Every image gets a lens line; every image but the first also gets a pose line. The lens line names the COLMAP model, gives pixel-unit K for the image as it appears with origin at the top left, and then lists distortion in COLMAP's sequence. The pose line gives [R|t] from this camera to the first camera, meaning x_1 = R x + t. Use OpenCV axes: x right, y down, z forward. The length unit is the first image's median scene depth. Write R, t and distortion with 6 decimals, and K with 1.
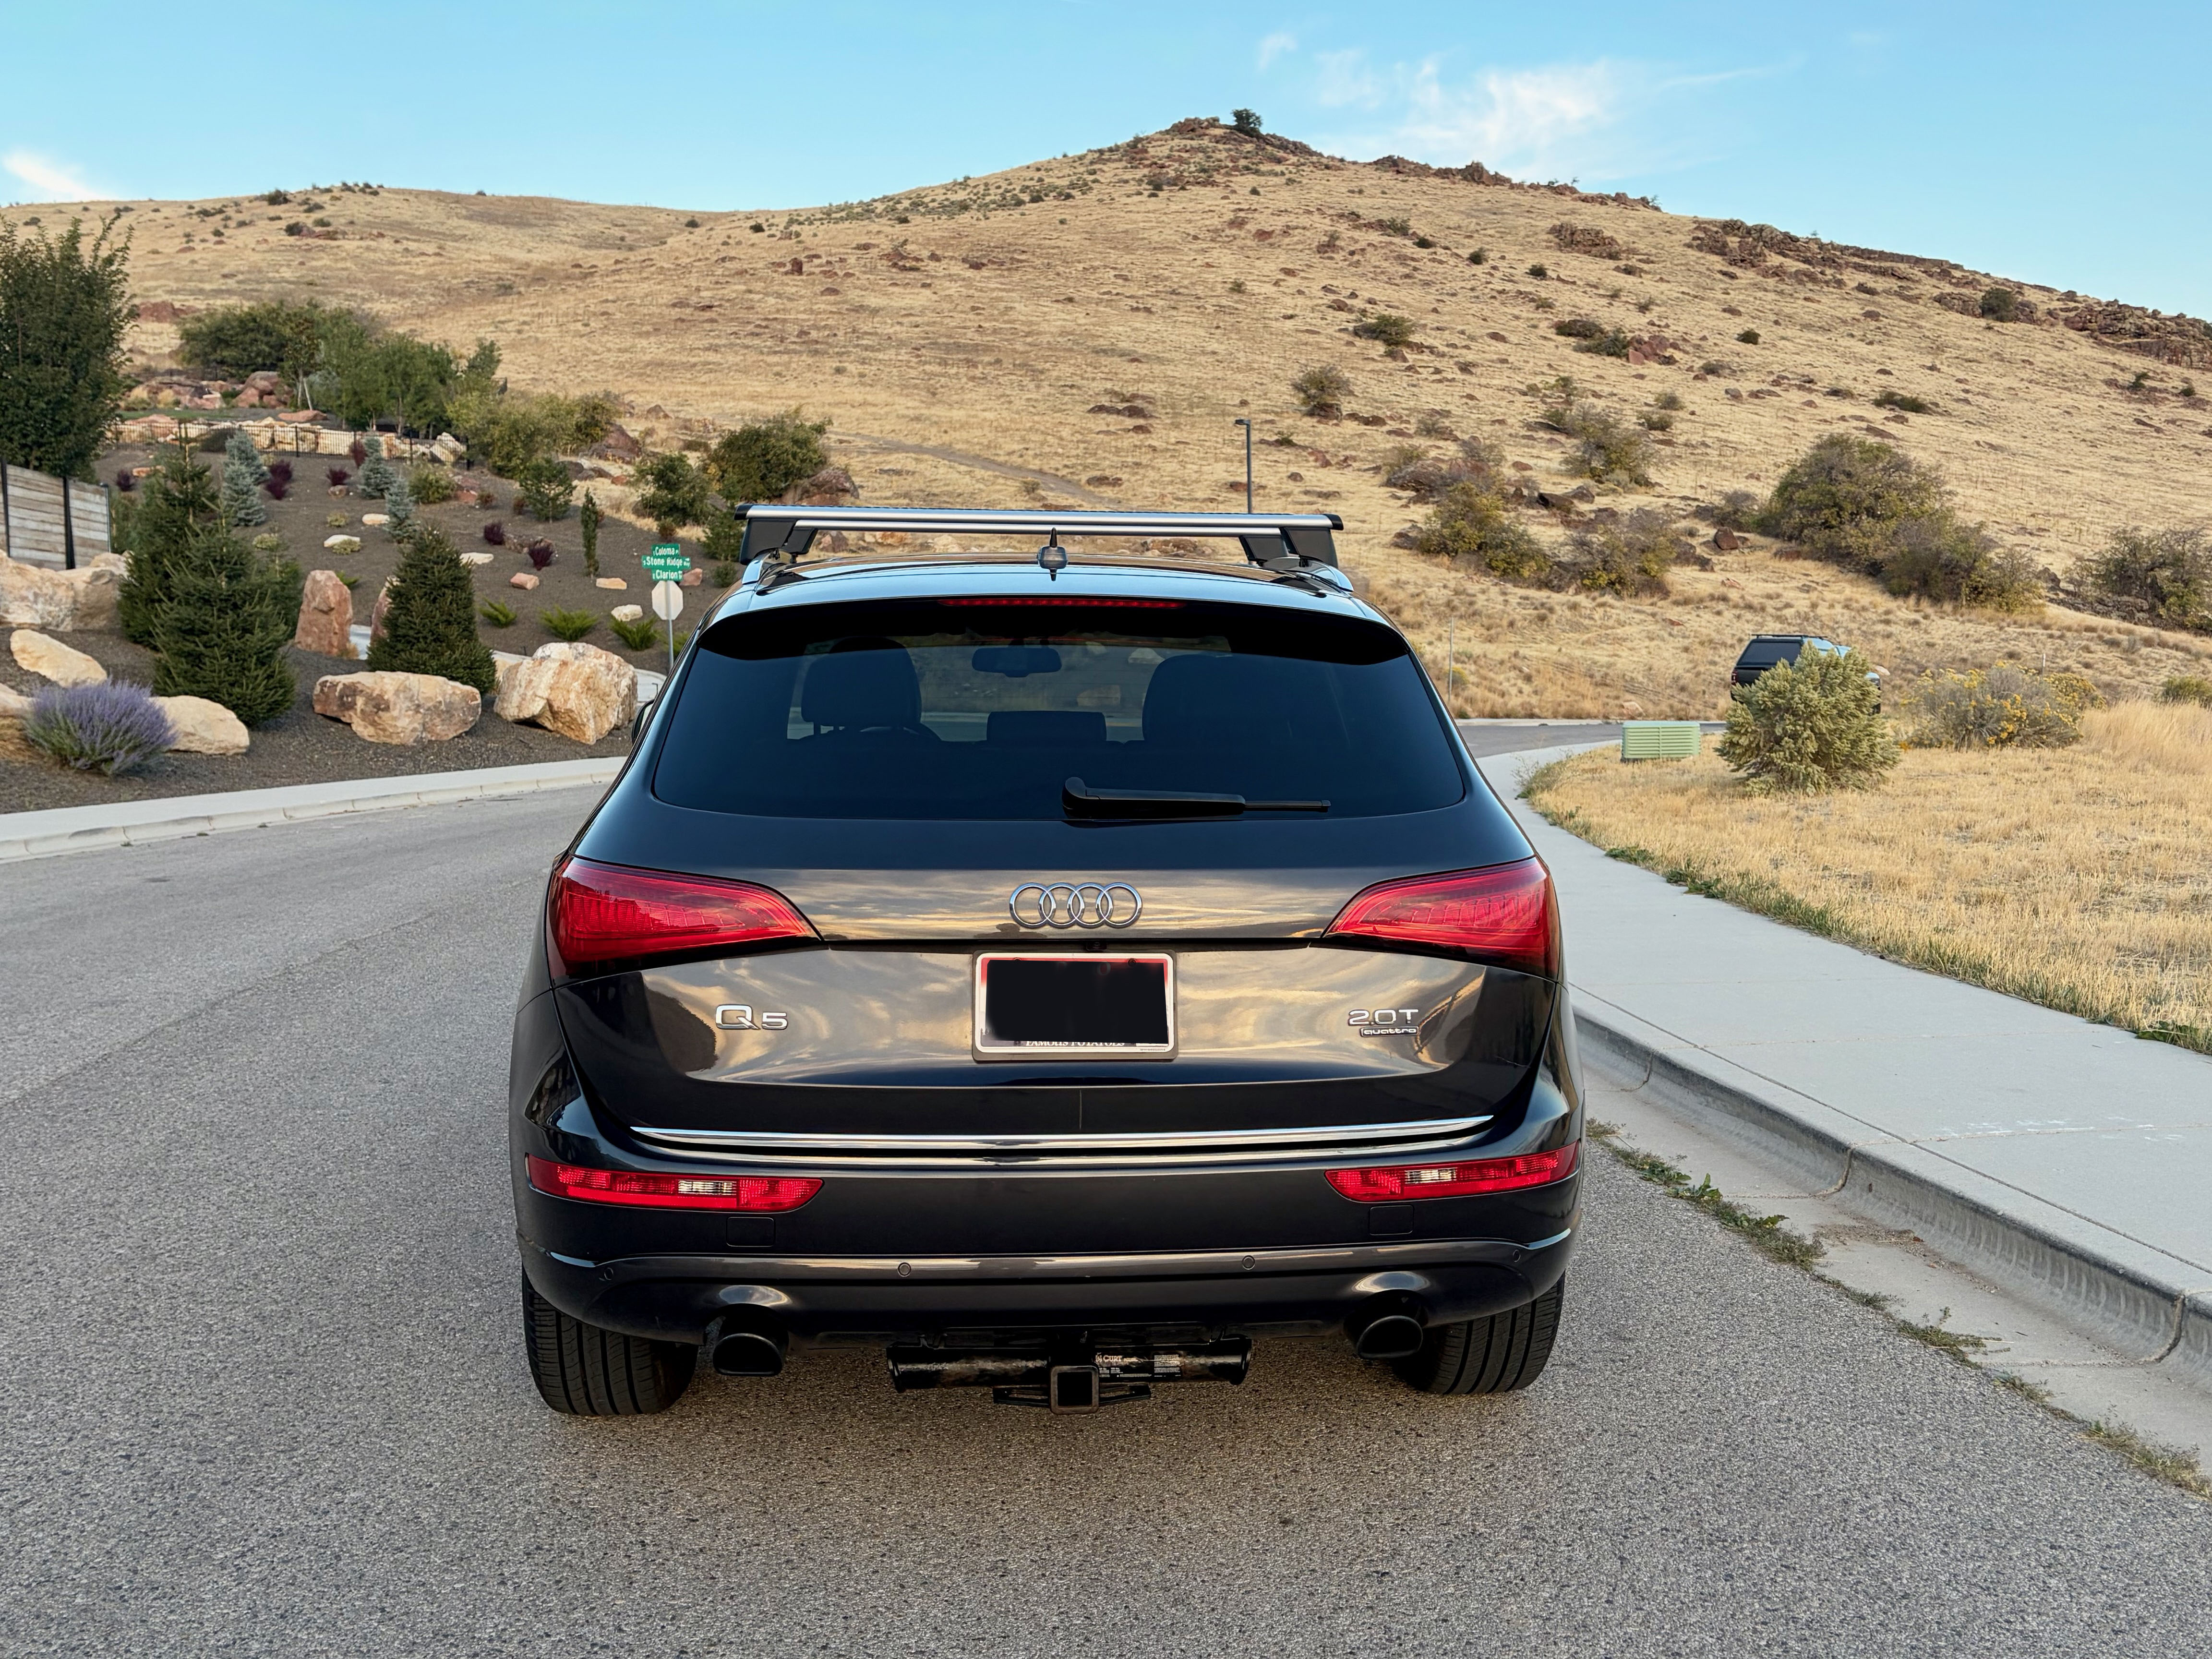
lens RADIAL K [[2285.9, 0, 1106.0], [0, 2285.9, 829.5], [0, 0, 1]] dist [-0.011426, -0.010587]
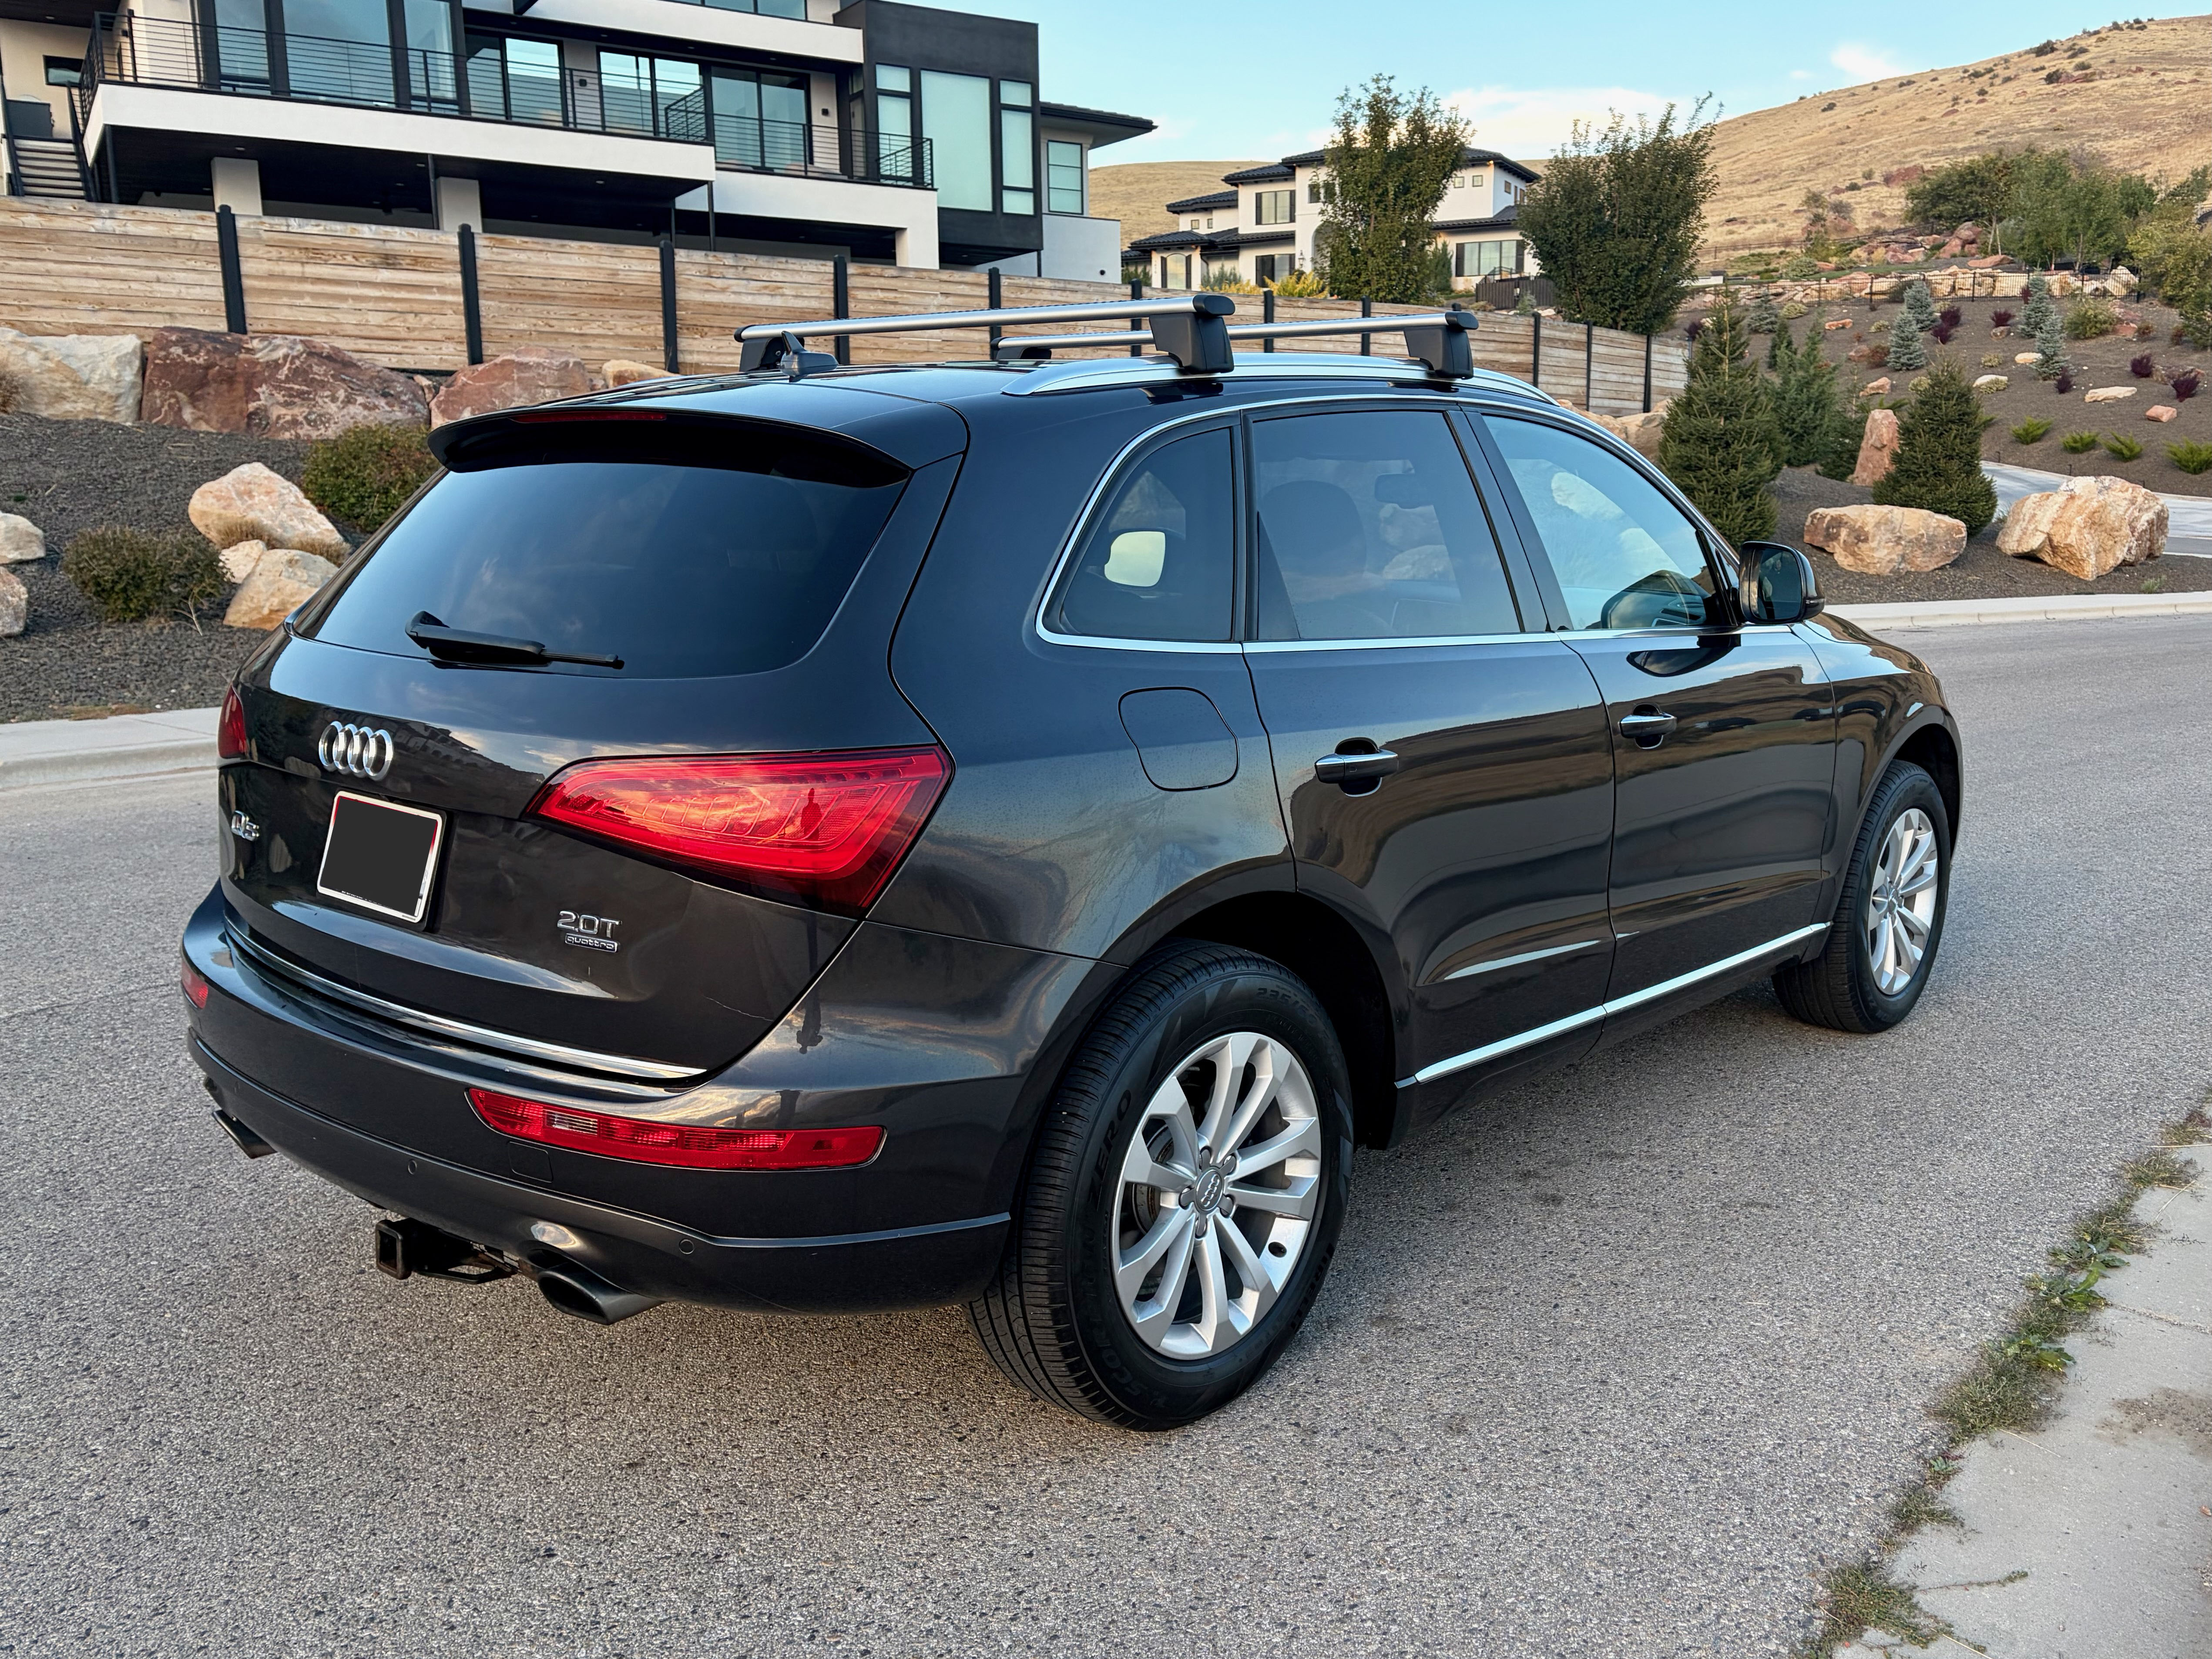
lens RADIAL K [[1961.3, 0, 1106.0], [0, 1961.3, 829.5], [0, 0, 1]] dist [0.013962, 0.018754]
pose [[0.661132, 0.128570, -0.739171, 0.092459], [-0.059084, 0.991070, 0.119538, -0.005088], [0.747940, -0.035357, 0.662824, 0.079358]]
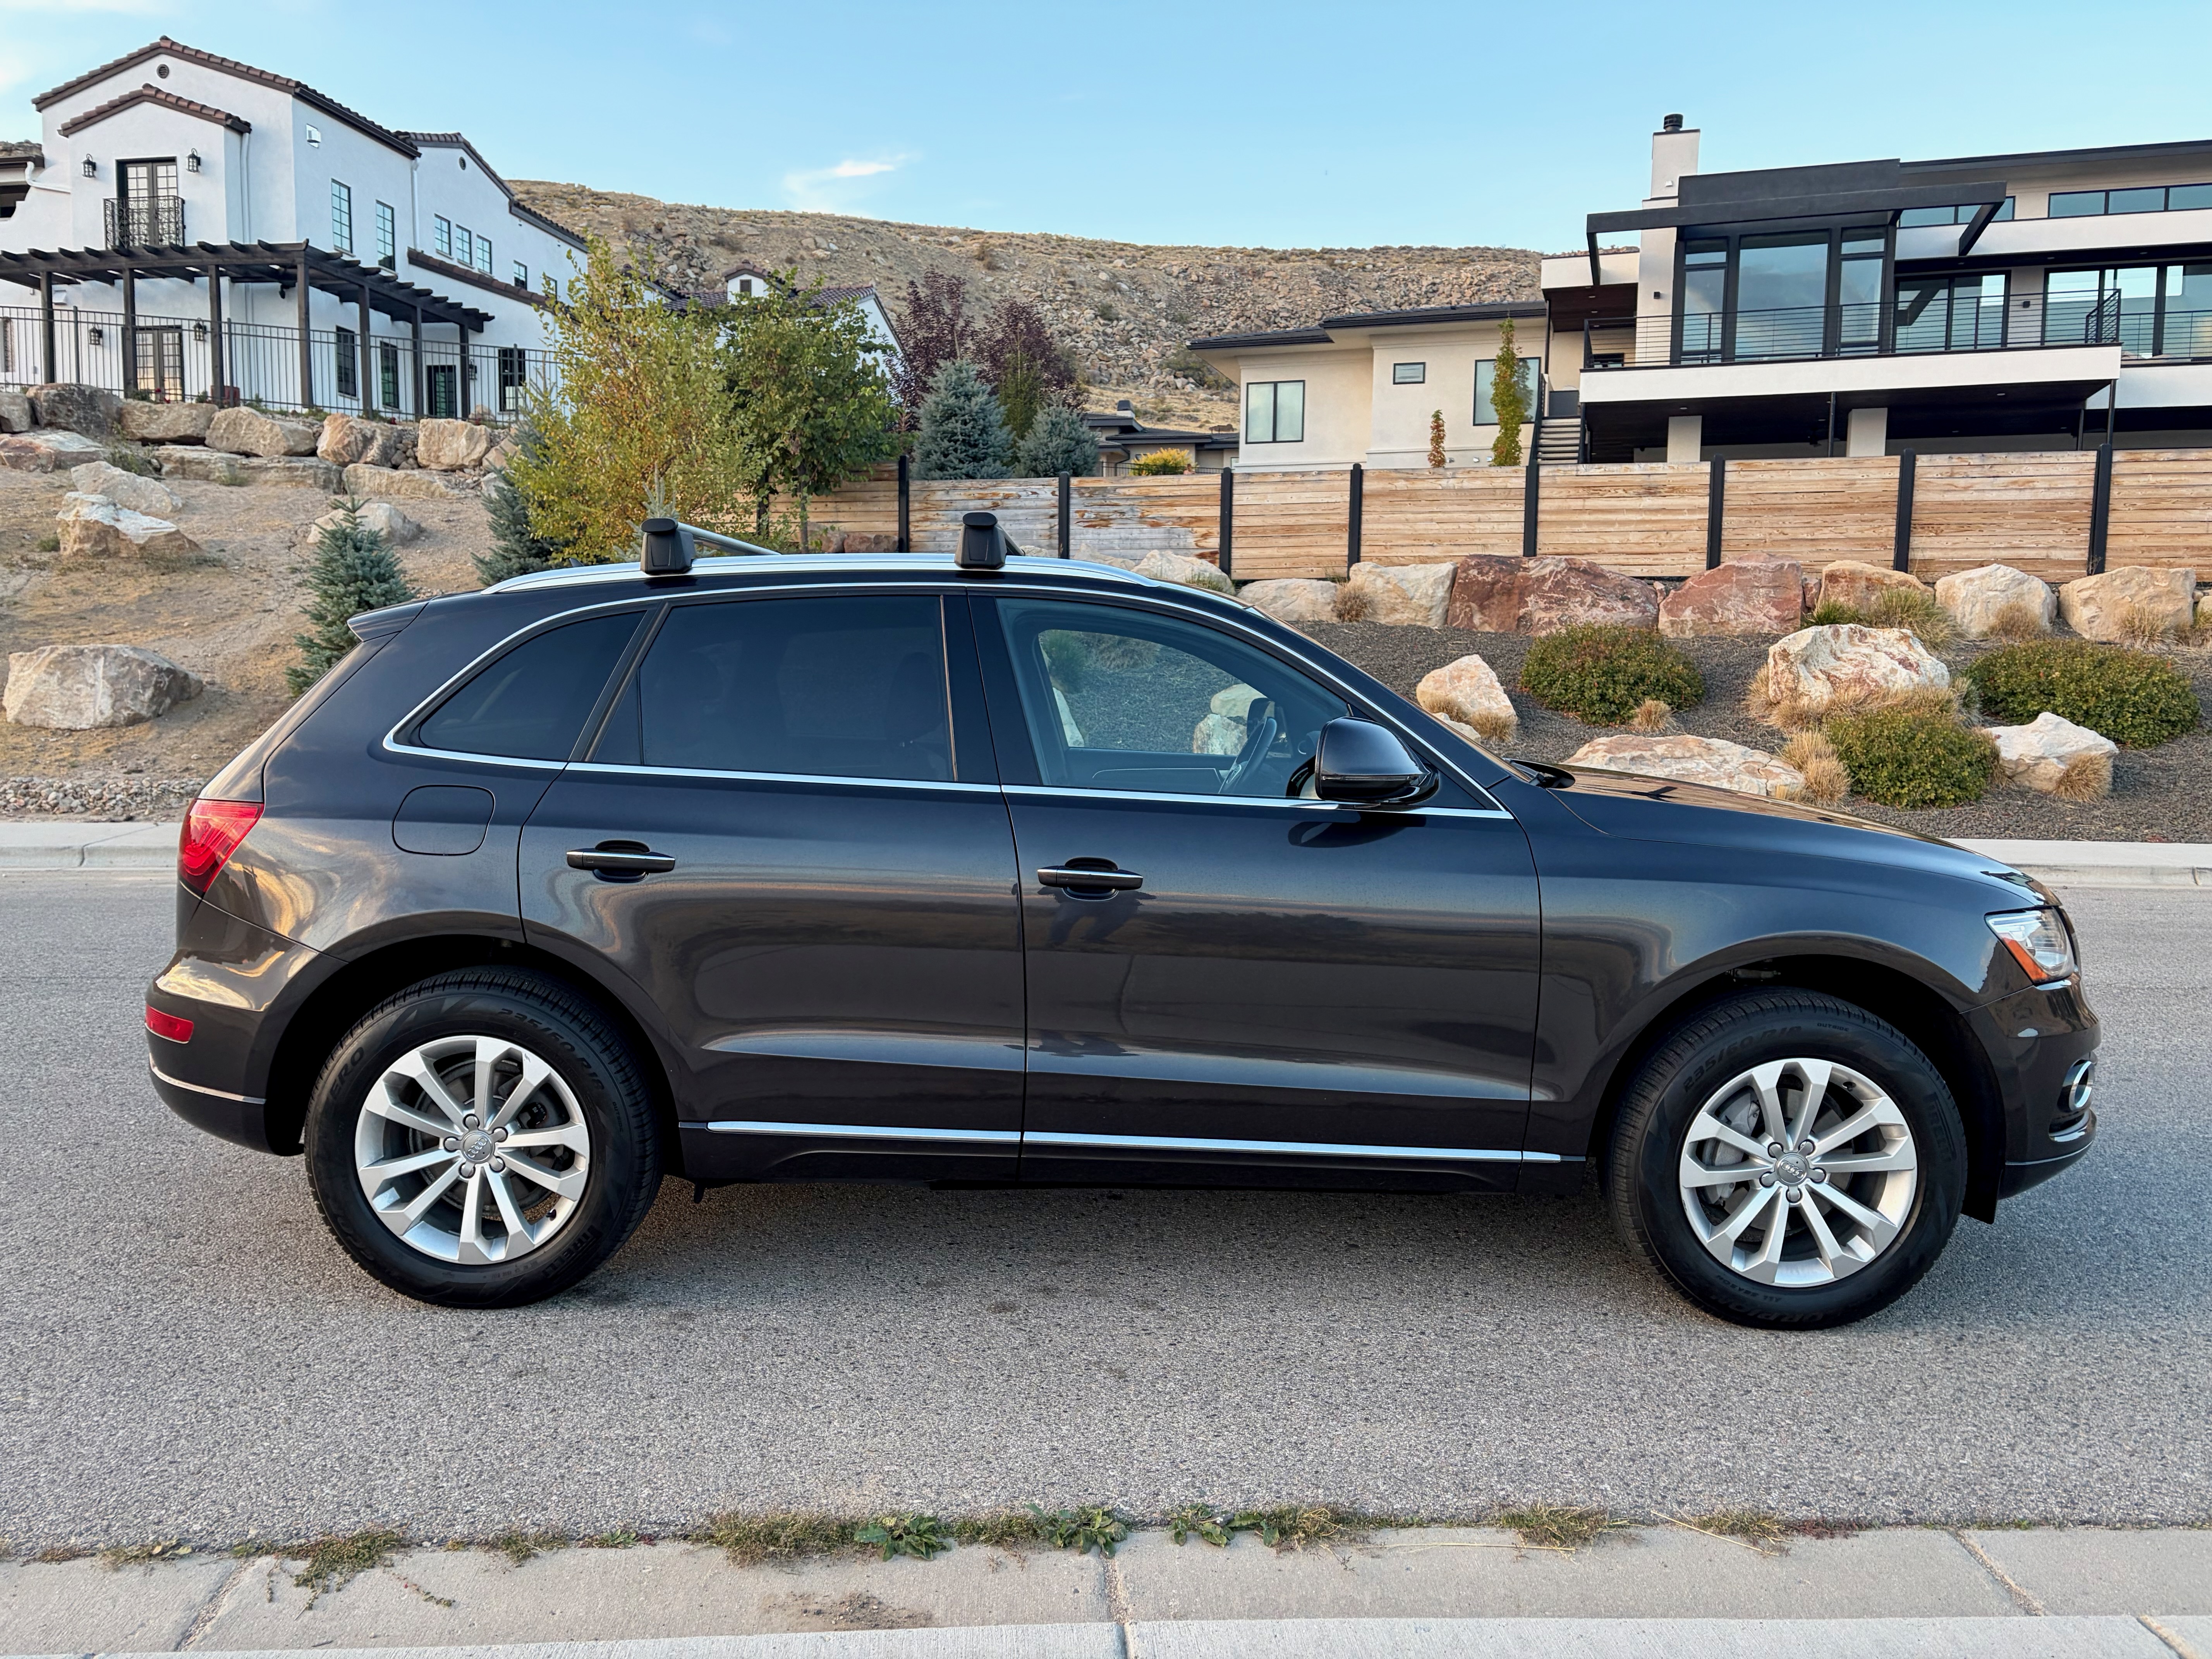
lens RADIAL K [[1676.8, 0, 1106.0], [0, 1676.8, 829.5], [0, 0, 1]] dist [0.007795, -0.000024]
pose [[-0.174701, 0.088984, -0.980592, 0.130253], [-0.082729, 0.991060, 0.104673, -0.013625], [0.981140, 0.099409, -0.165778, 0.203839]]
